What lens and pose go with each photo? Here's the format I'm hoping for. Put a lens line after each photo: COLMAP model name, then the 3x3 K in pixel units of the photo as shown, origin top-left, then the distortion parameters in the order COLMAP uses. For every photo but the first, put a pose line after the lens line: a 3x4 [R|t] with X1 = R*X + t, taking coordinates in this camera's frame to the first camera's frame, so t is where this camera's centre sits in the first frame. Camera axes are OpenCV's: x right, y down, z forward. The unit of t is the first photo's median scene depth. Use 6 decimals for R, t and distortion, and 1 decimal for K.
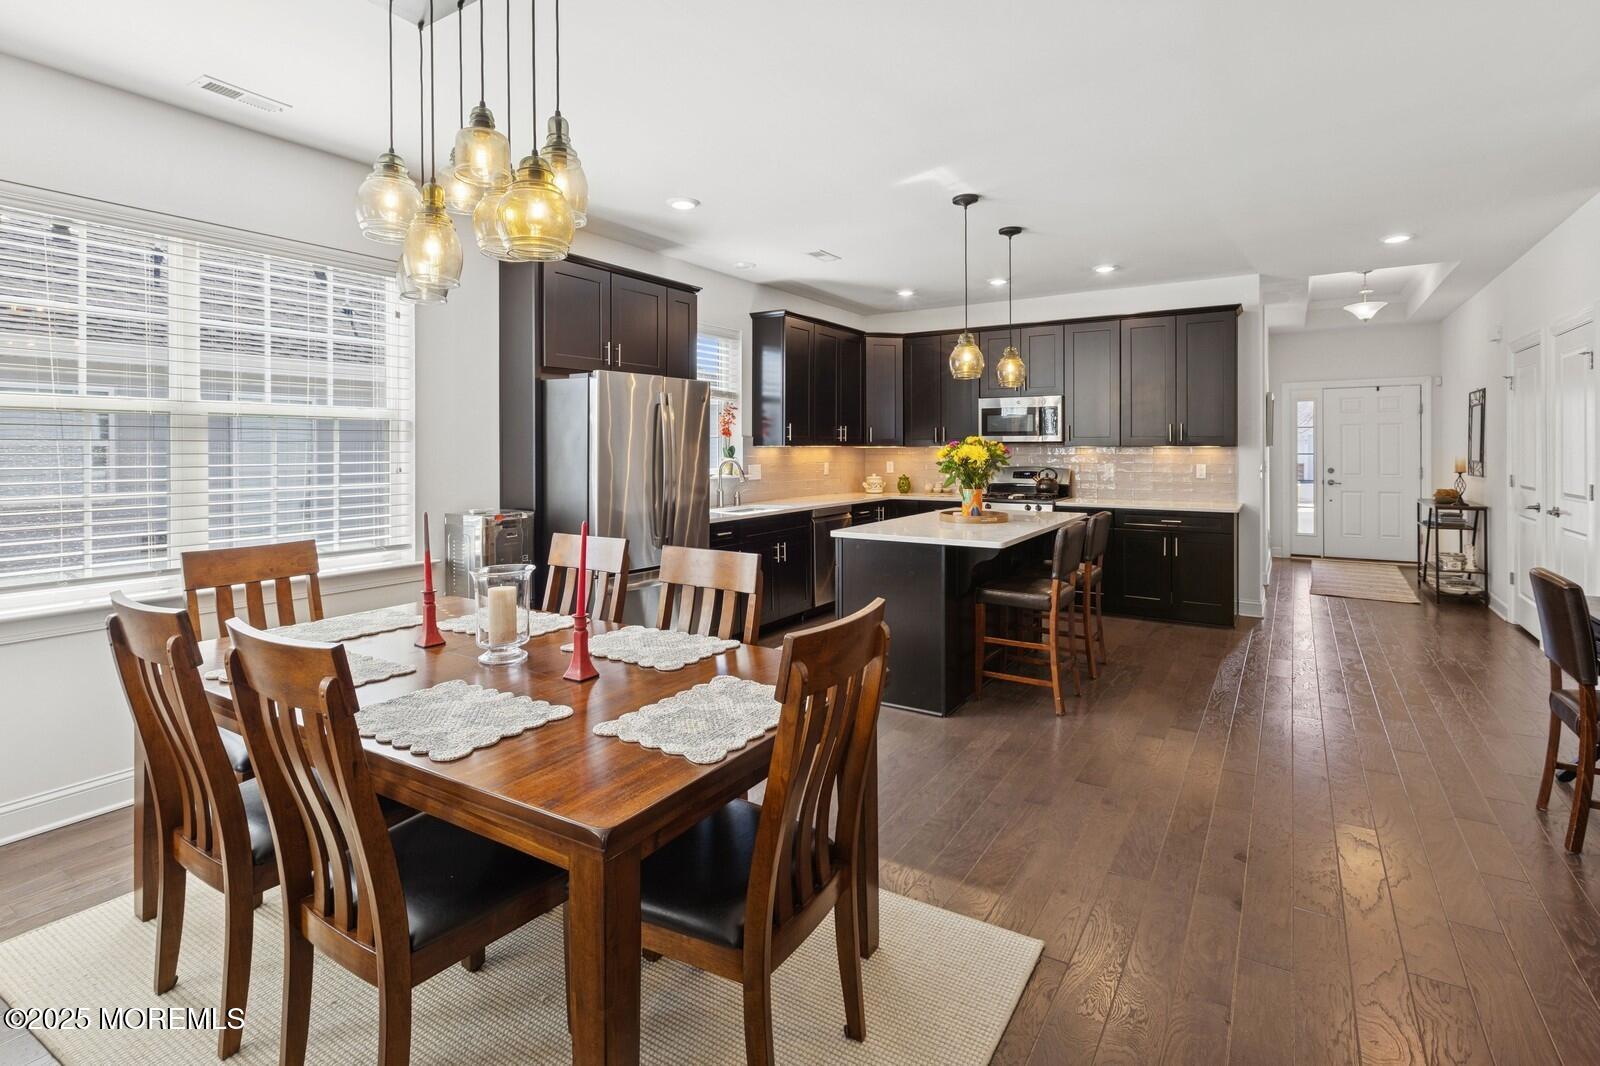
lens RADIAL K [[755.7, 0, 797.0], [0, 755.7, 457.3], [0, 0, 1]] dist [-0.000509, -0.000487]
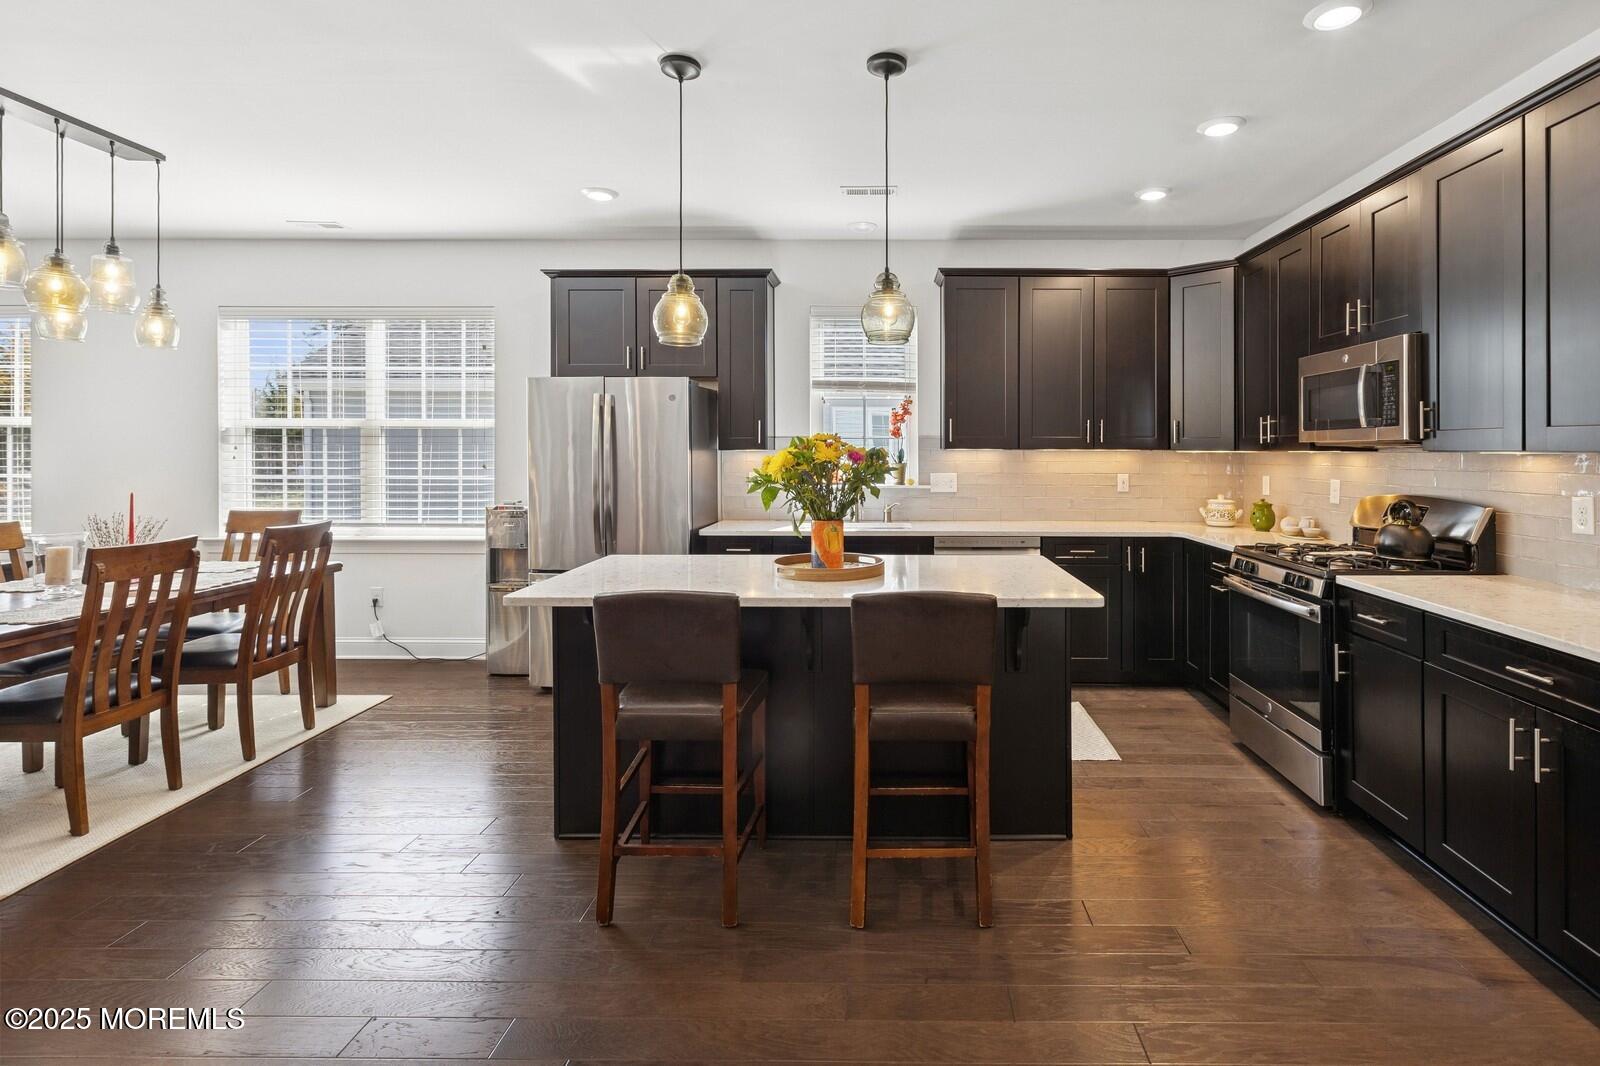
lens RADIAL K [[760.5, 0, 905.7], [0, 760.5, 441.0], [0, 0, 1]] dist [-0.007974, -0.000242]
pose [[0.537972, -0.005107, -0.842947, 0.986550], [-0.014940, 0.999767, -0.015592, -0.017902], [0.842830, 0.020981, 0.537770, 0.931284]]
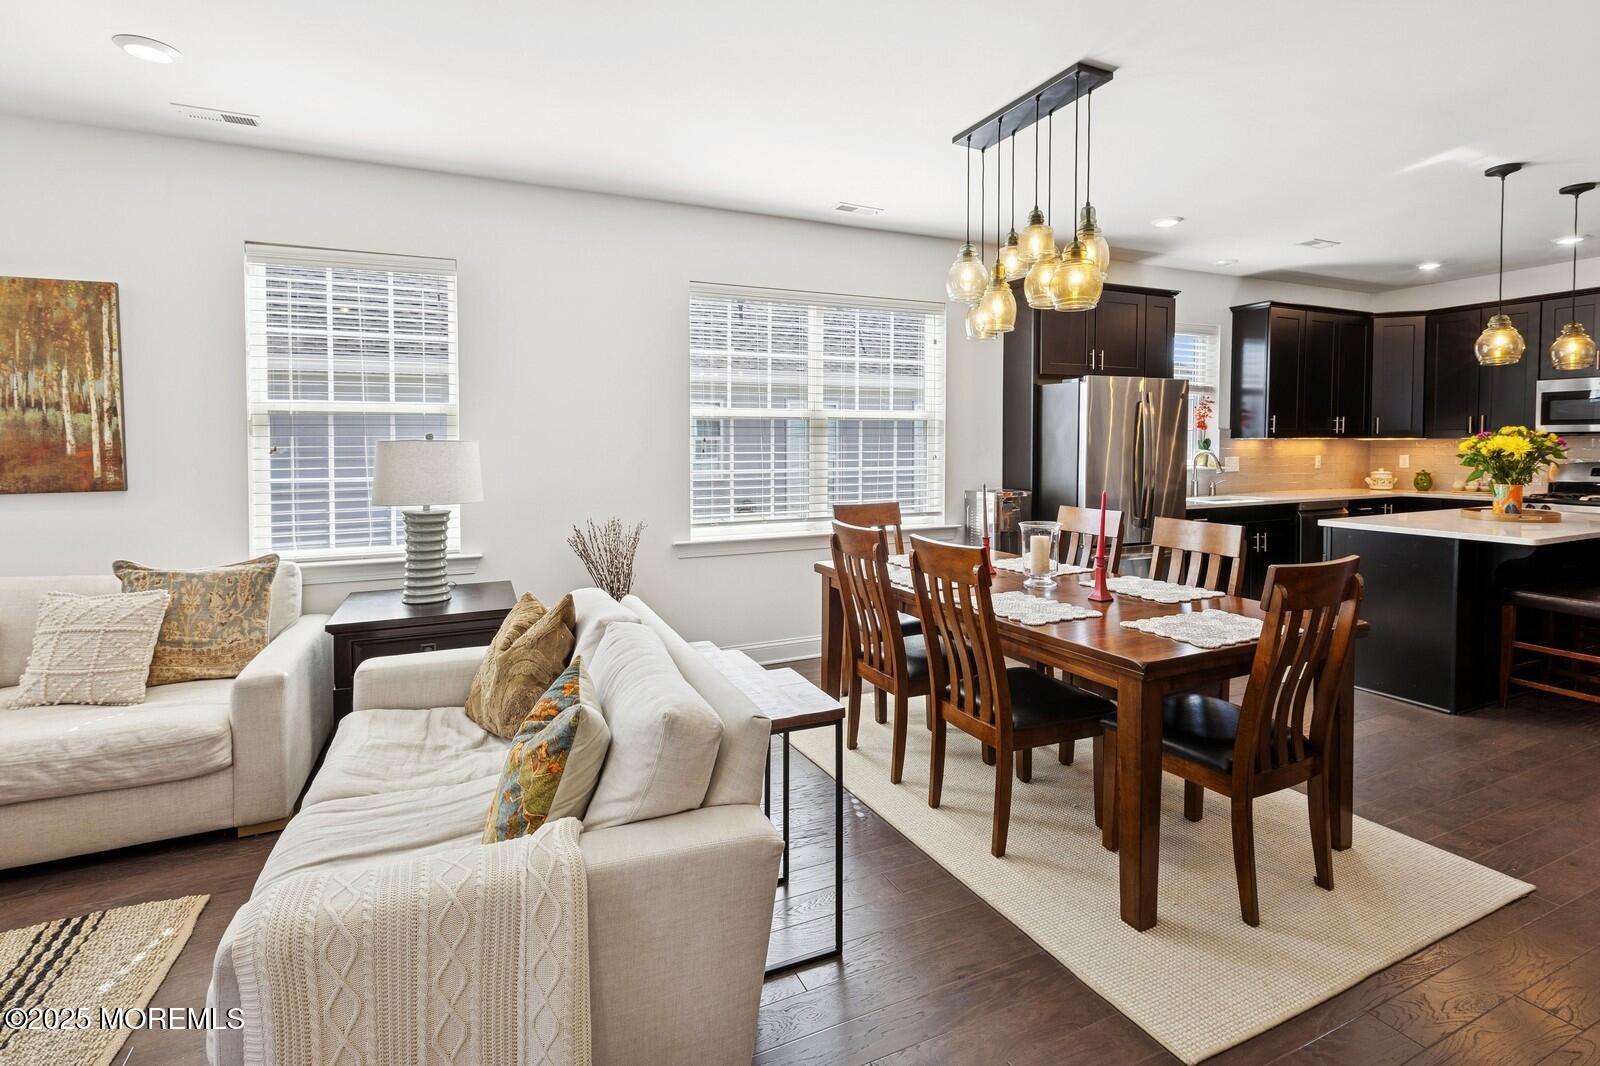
lens RADIAL K [[755.7, 0, 808.2], [0, 755.7, 468.0], [0, 0, 1]] dist [-0.000509, -0.000487]
pose [[0.847255, 0.017598, -0.530896, 0.000560], [-0.005020, 0.999672, 0.025125, 0.004186], [0.531163, -0.018622, 0.847065, -0.276538]]
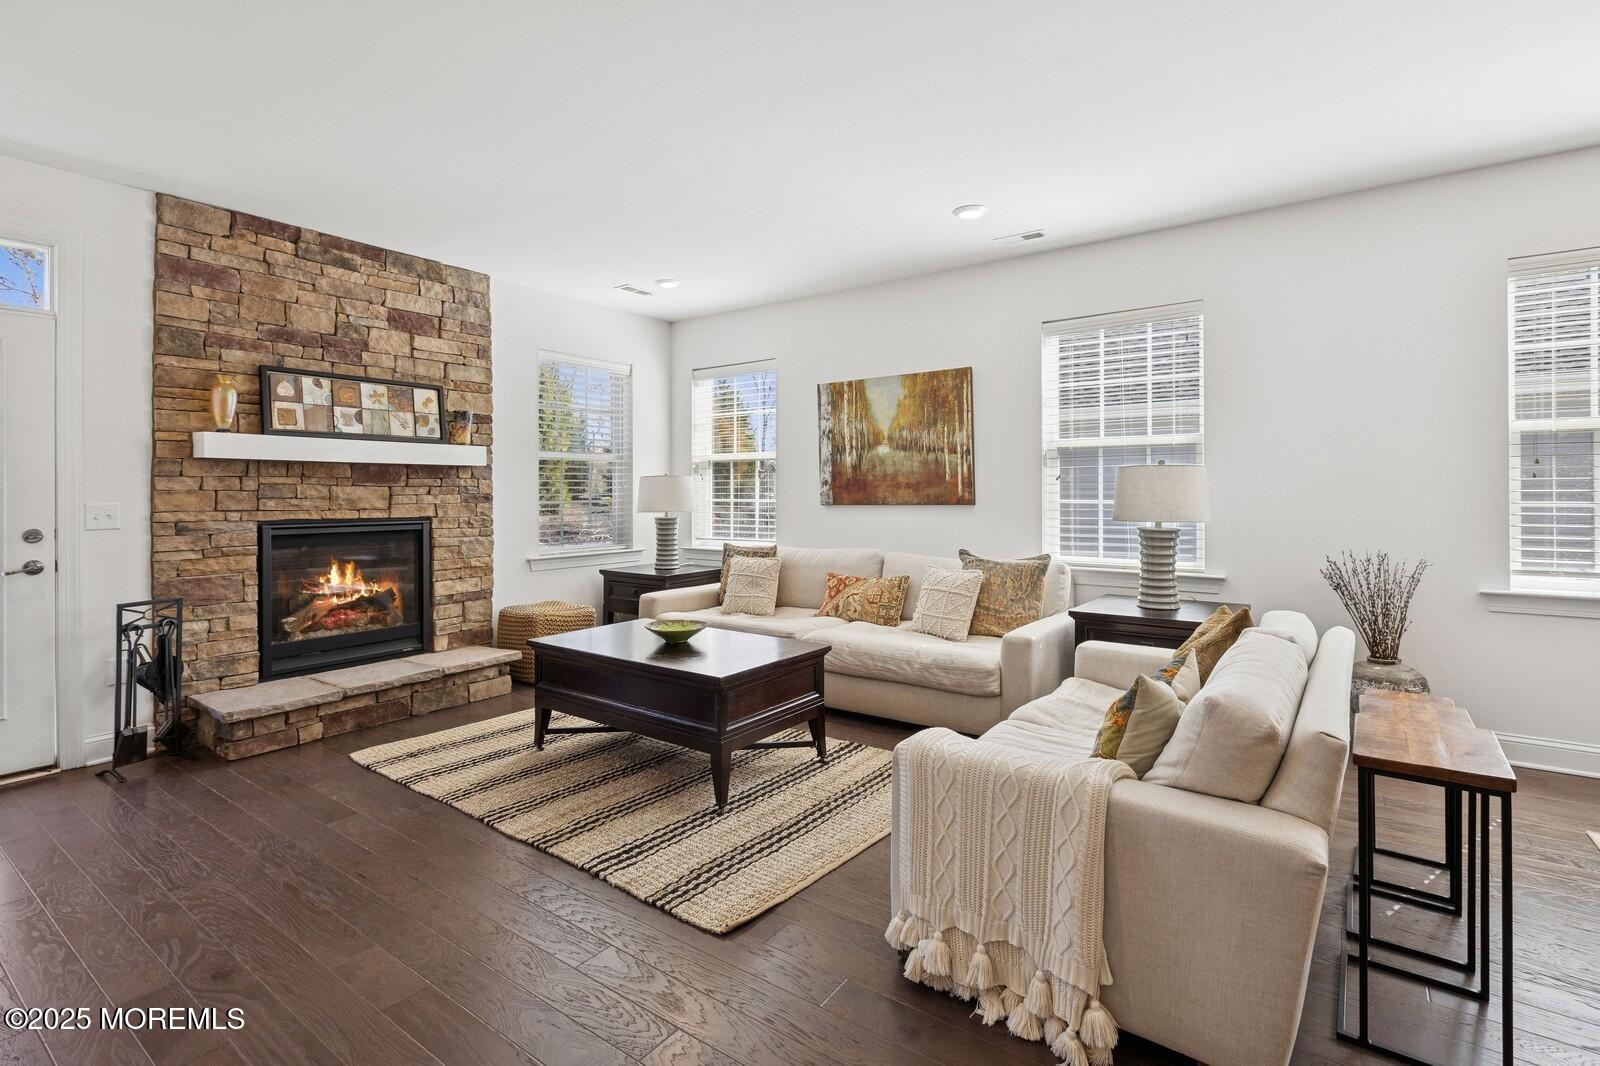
lens RADIAL K [[755.7, 0, 800.1], [0, 755.7, 481.3], [0, 0, 1]] dist [-0.000509, -0.000487]
pose [[-0.056061, -0.008668, -0.998390, 0.184047], [-0.005387, 0.999950, -0.008379, 0.028500], [0.998413, 0.004908, -0.056105, -0.180633]]
